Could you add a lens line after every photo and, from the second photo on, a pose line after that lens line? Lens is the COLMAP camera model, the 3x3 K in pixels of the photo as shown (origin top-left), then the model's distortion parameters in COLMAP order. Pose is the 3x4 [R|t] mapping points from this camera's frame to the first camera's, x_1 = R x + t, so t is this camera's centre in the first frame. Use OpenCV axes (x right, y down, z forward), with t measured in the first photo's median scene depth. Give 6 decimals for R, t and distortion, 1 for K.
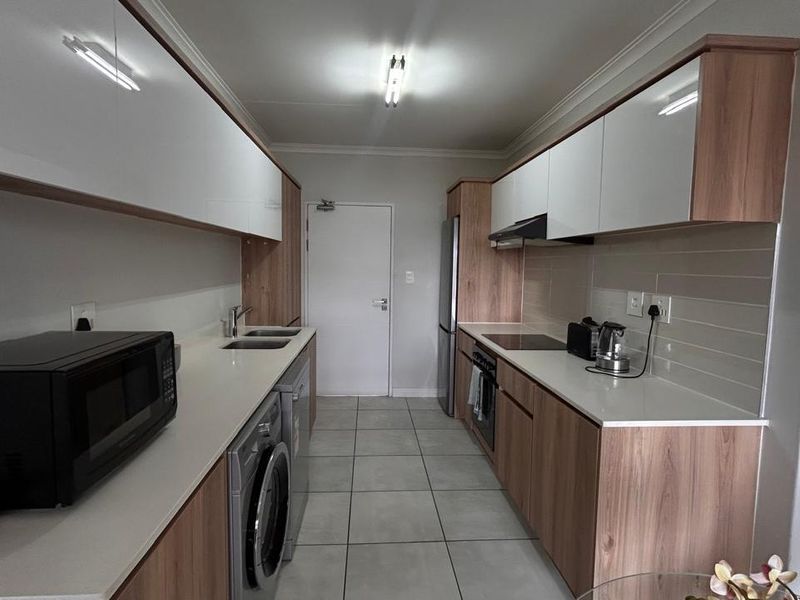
lens RADIAL K [[440.2, 0, 400.0], [0, 440.2, 300.0], [0, 0, 1]] dist [0.071127, -0.102066]
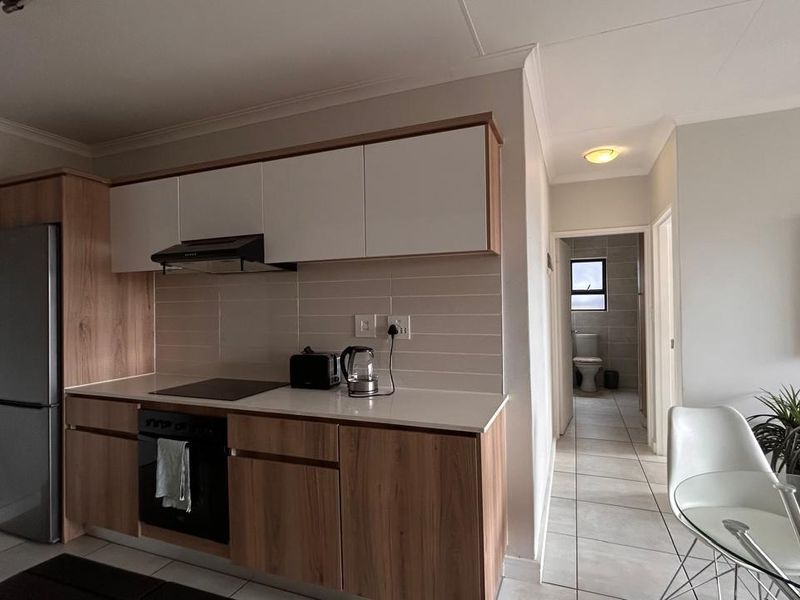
lens RADIAL K [[432.3, 0, 400.0], [0, 432.3, 300.0], [0, 0, 1]] dist [-0.000606, 0.000169]
pose [[0.437078, -0.014441, 0.899308, -0.316387], [0.098644, 0.994609, -0.031971, -0.011180], [-0.893998, 0.102685, 0.436147, 0.398649]]
